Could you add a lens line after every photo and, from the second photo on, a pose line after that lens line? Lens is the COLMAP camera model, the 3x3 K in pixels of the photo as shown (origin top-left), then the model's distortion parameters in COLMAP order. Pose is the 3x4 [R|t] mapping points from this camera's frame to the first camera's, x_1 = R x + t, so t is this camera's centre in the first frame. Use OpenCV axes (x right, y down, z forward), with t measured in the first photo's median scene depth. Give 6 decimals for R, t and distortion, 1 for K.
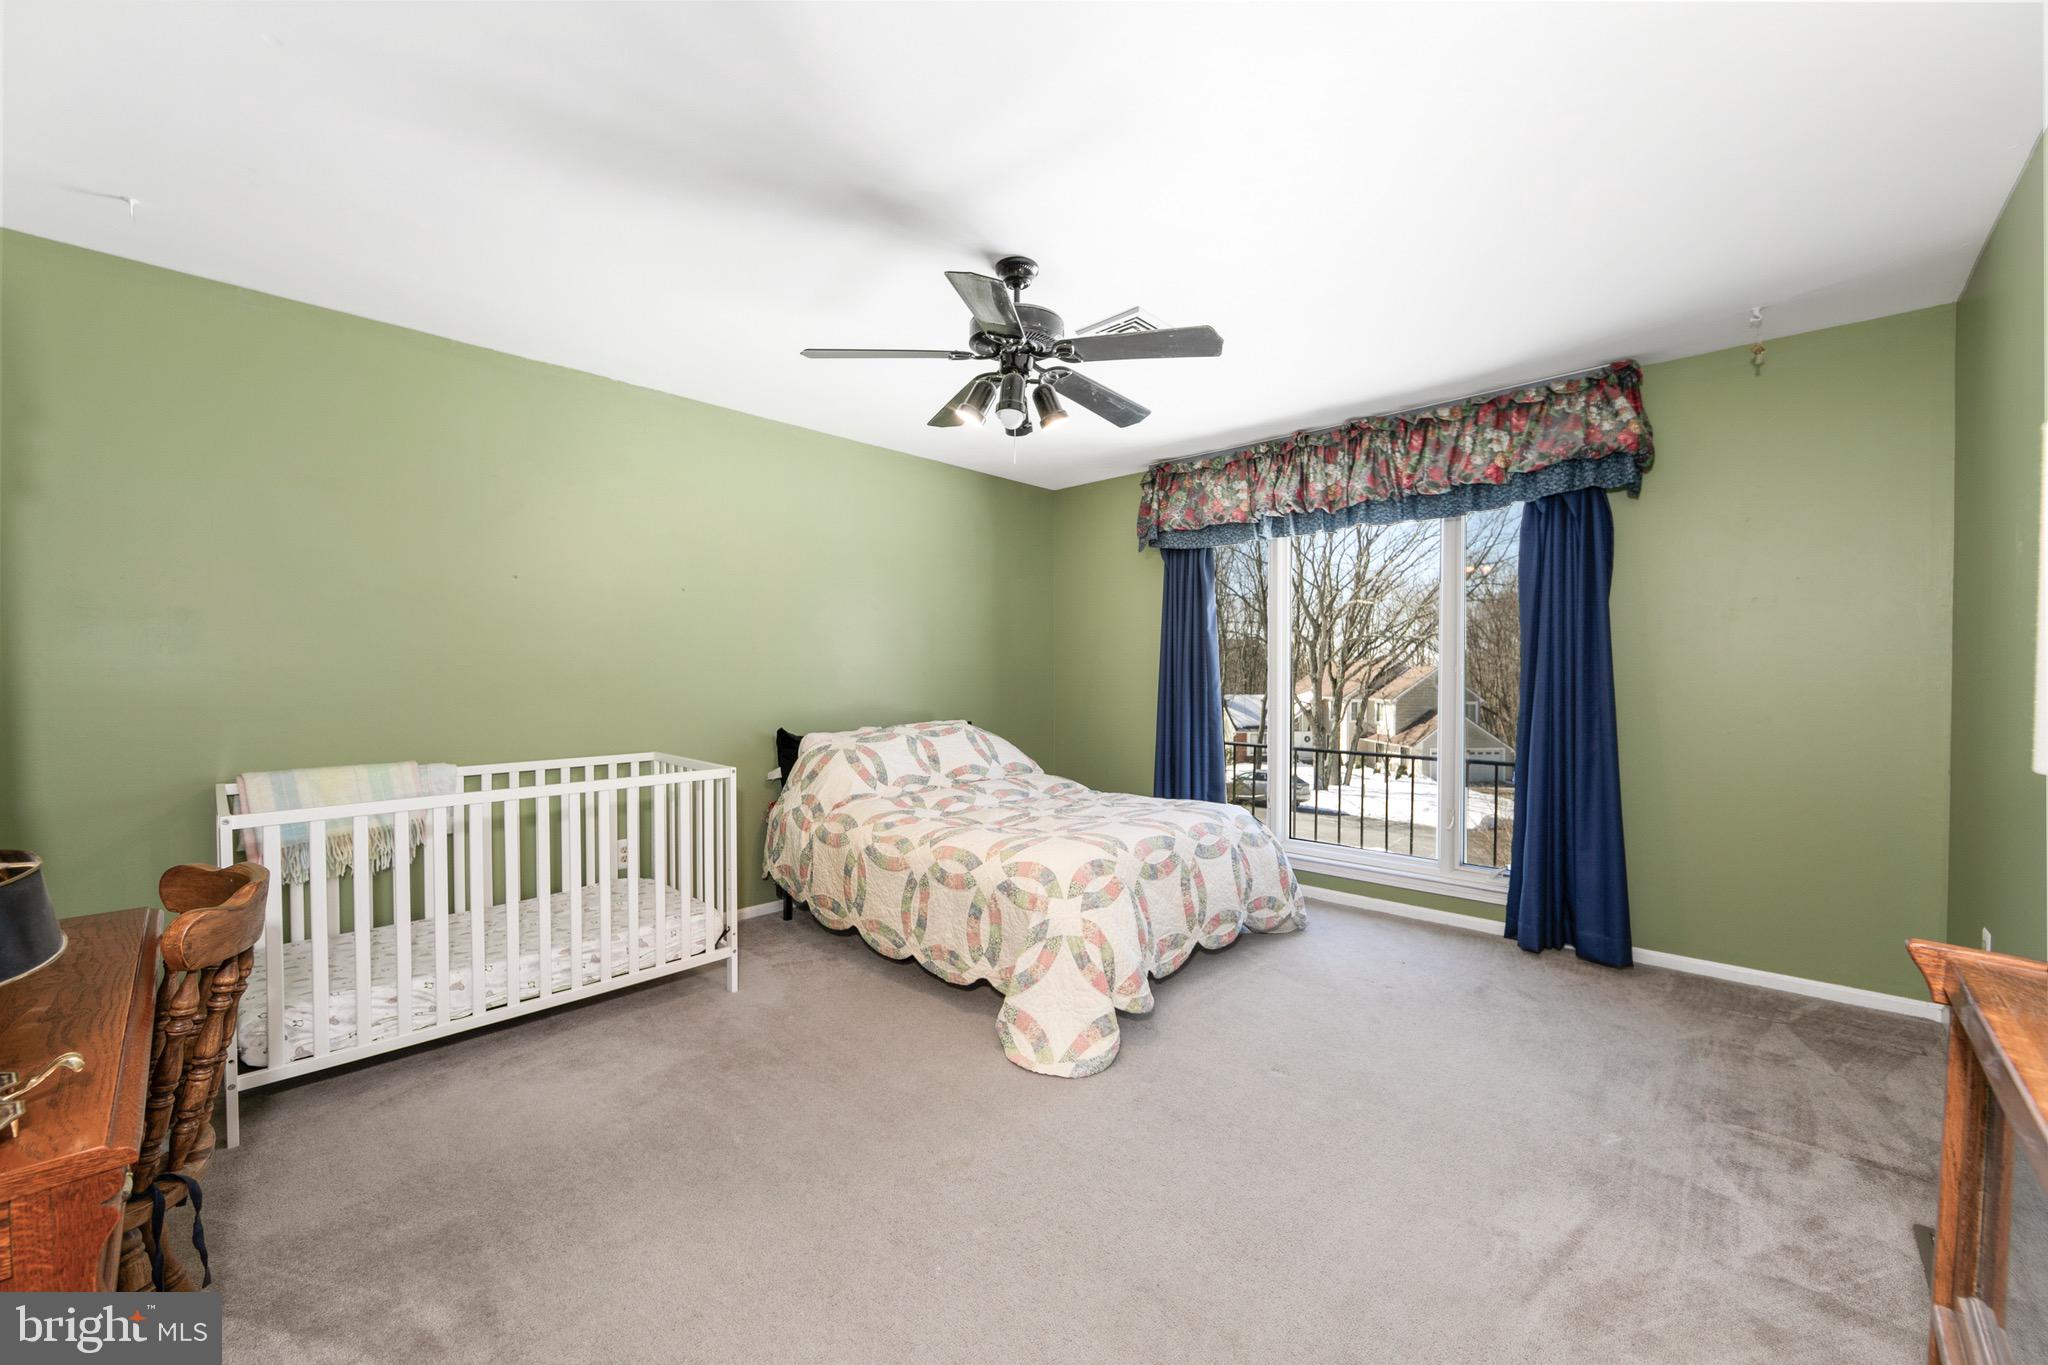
lens RADIAL K [[808.3, 0, 1028.4], [0, 808.3, 681.0], [0, 0, 1]] dist [-0.006551, 0.000933]
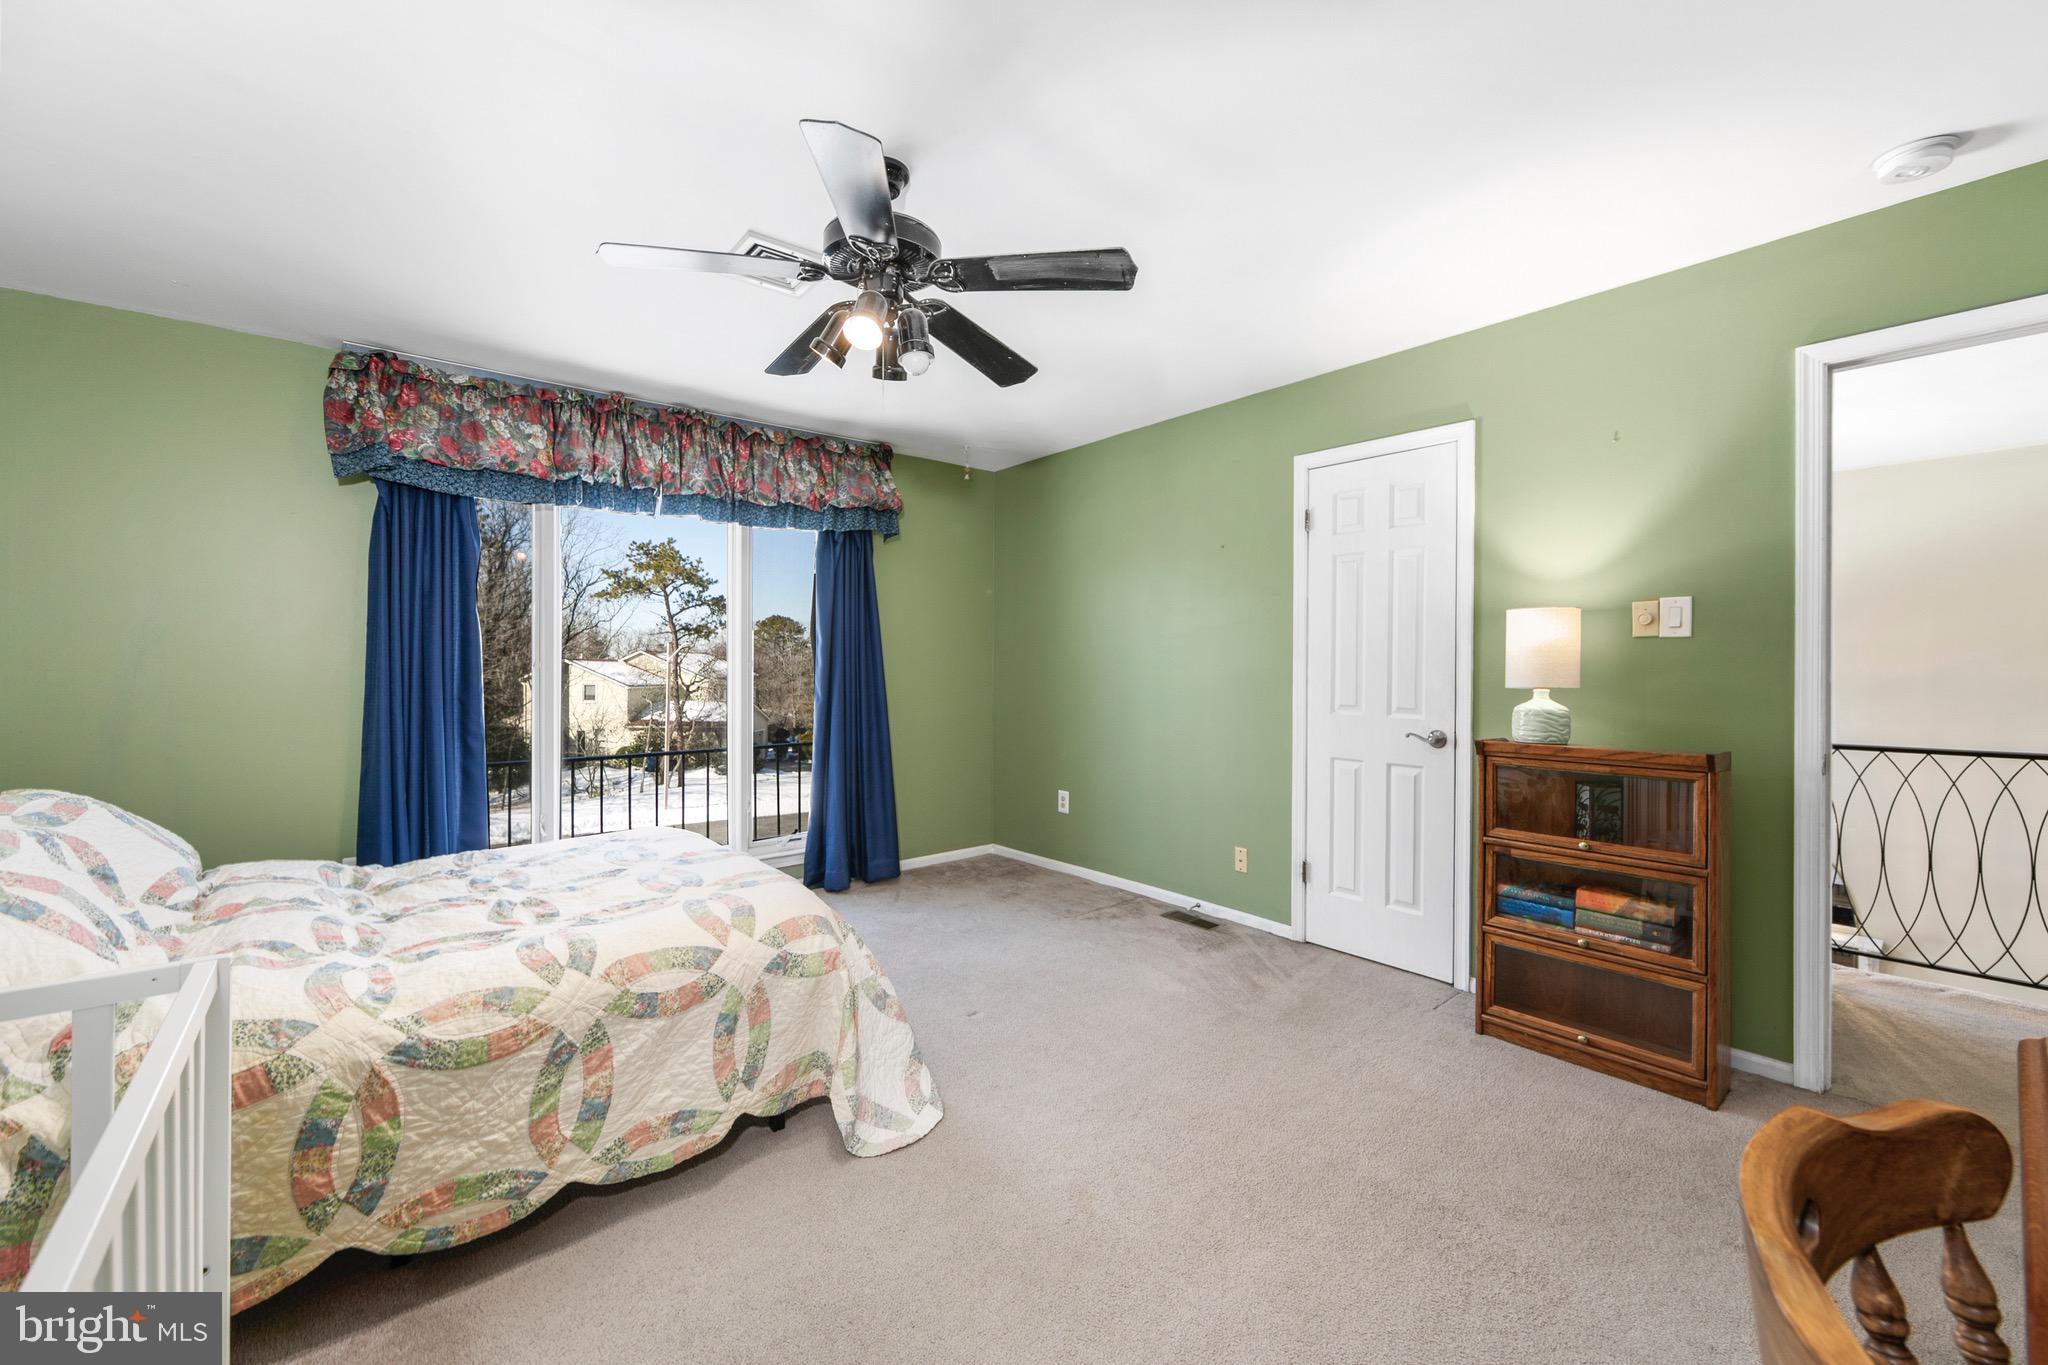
lens RADIAL K [[808.3, 0, 1028.5], [0, 808.3, 671.0], [0, 0, 1]] dist [-0.006551, 0.000933]
pose [[0.112667, -0.004846, 0.993621, -0.603472], [0.016243, 0.999863, 0.003034, -0.004566], [-0.993500, 0.015798, 0.112731, 0.579351]]
